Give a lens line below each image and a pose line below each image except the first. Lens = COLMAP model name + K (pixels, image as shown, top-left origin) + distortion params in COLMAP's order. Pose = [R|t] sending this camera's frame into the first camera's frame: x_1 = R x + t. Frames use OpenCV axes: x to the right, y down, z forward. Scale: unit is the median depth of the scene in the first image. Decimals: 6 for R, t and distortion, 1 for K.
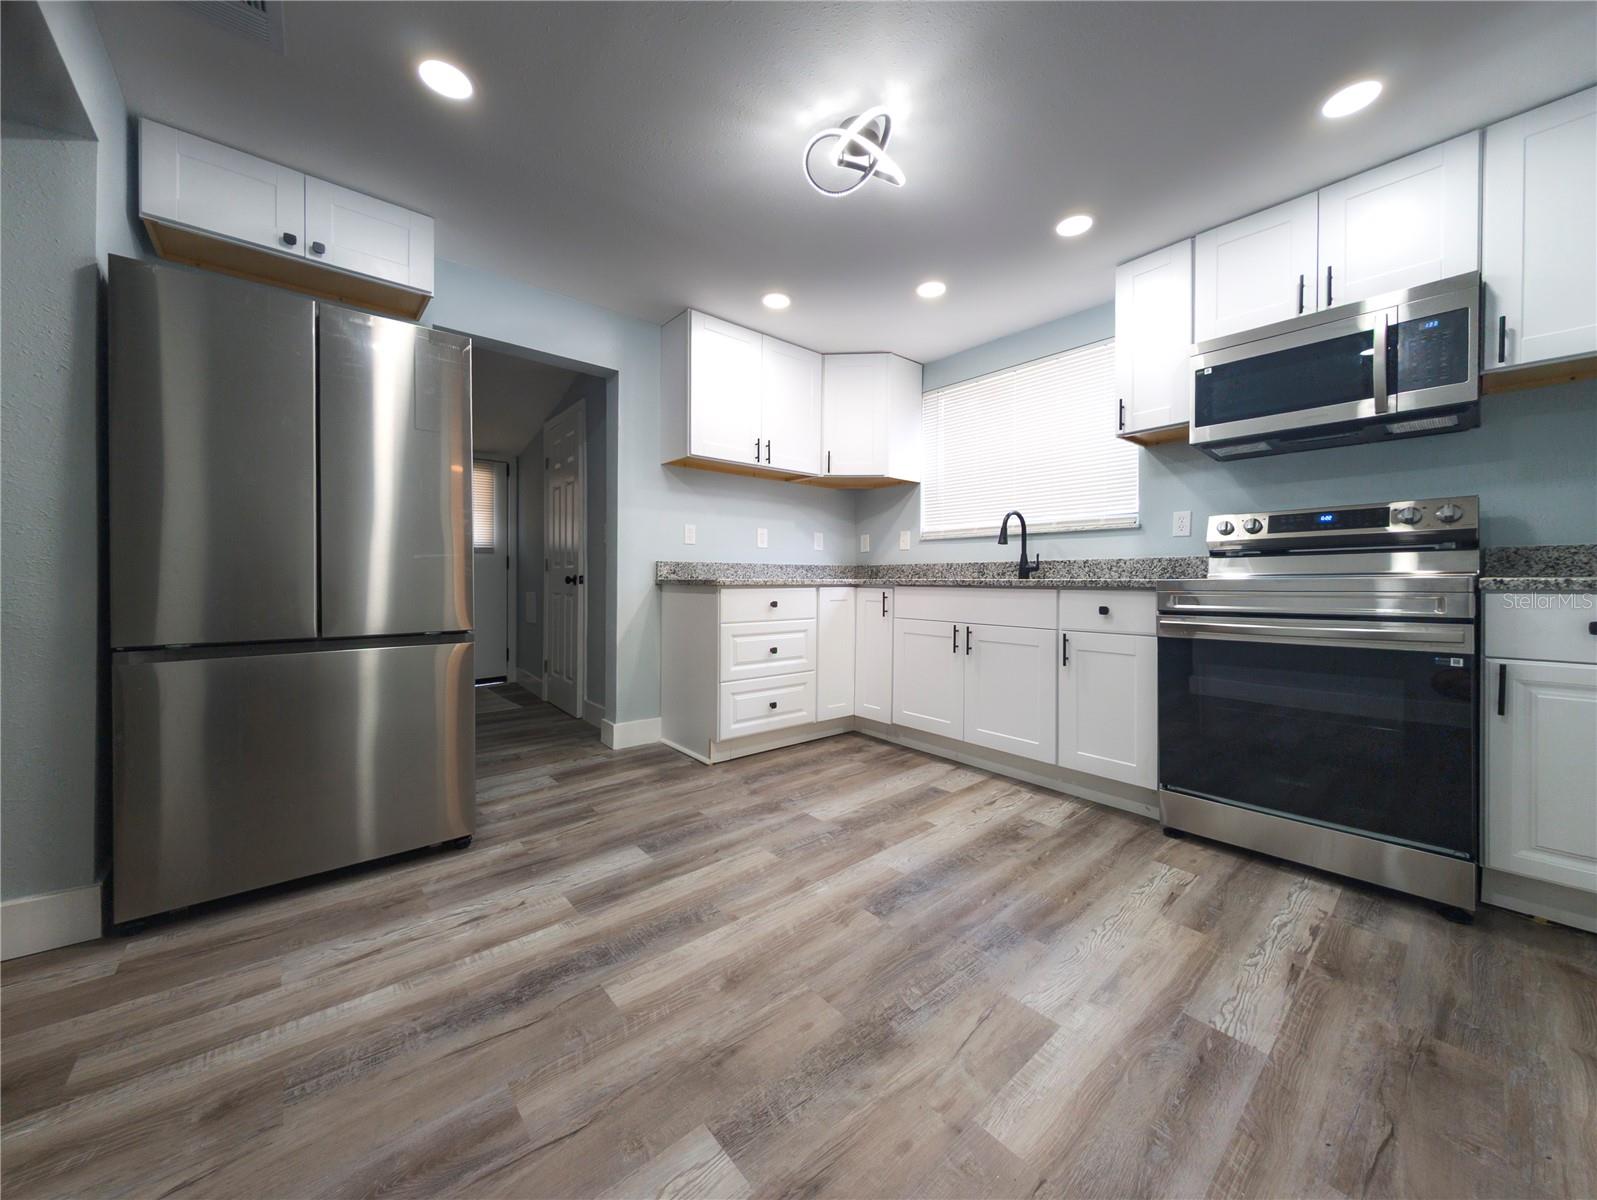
lens RADIAL K [[570.4, 0, 798.5], [0, 570.4, 600.0], [0, 0, 1]] dist [0.002260, -0.000314]
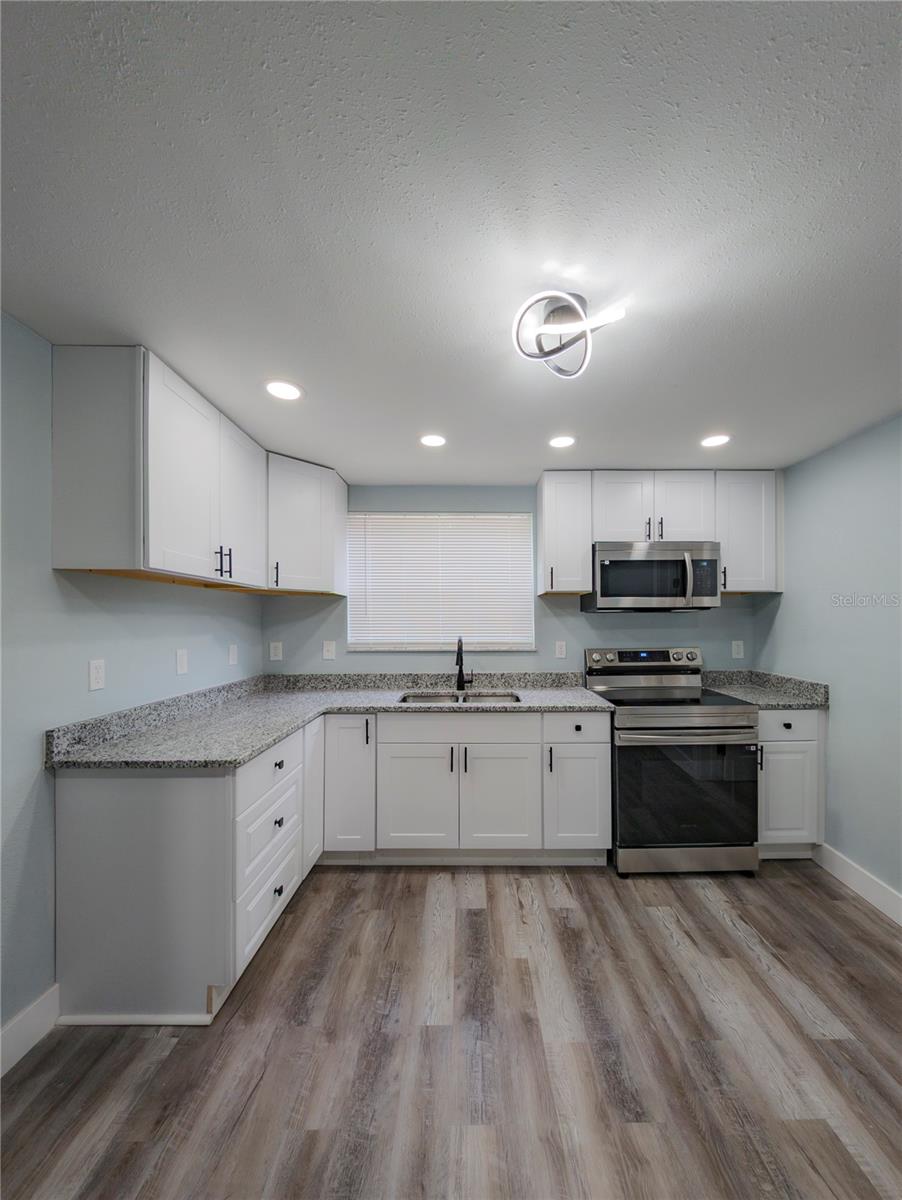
lens RADIAL K [[450.8, 0, 466.5], [0, 450.8, 627.0], [0, 0, 1]] dist [-0.001104, -0.000540]
pose [[0.644175, -0.013969, 0.764750, -0.404246], [0.032467, 0.999431, -0.009092, -0.195347], [-0.764188, 0.030687, 0.644263, 0.436511]]
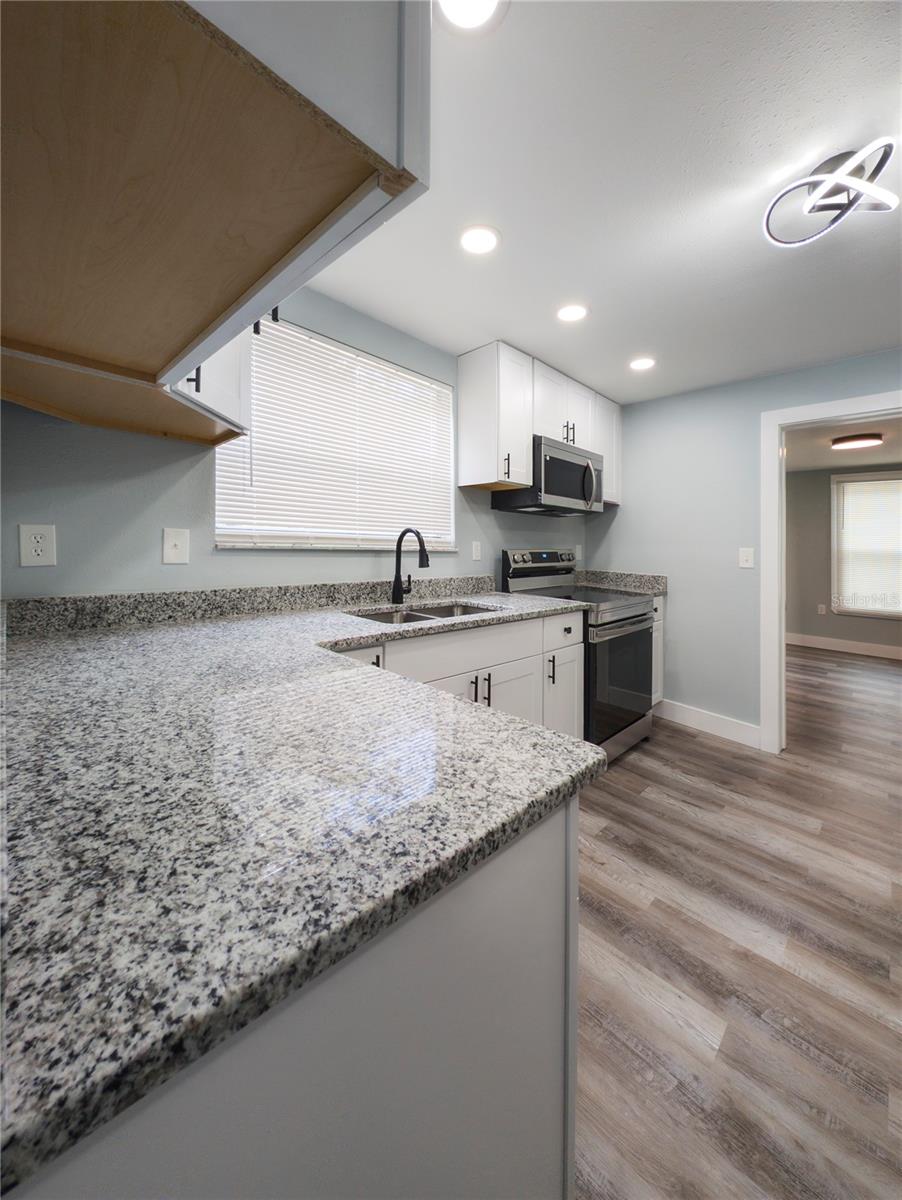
lens RADIAL K [[462.4, 0, 461.4], [0, 462.4, 545.8], [0, 0, 1]] dist [0.001502, -0.000054]
pose [[-0.095284, -0.003049, 0.995445, -0.399399], [0.012610, 0.999911, 0.004269, -0.153891], [-0.995370, 0.012959, -0.095237, 1.165497]]
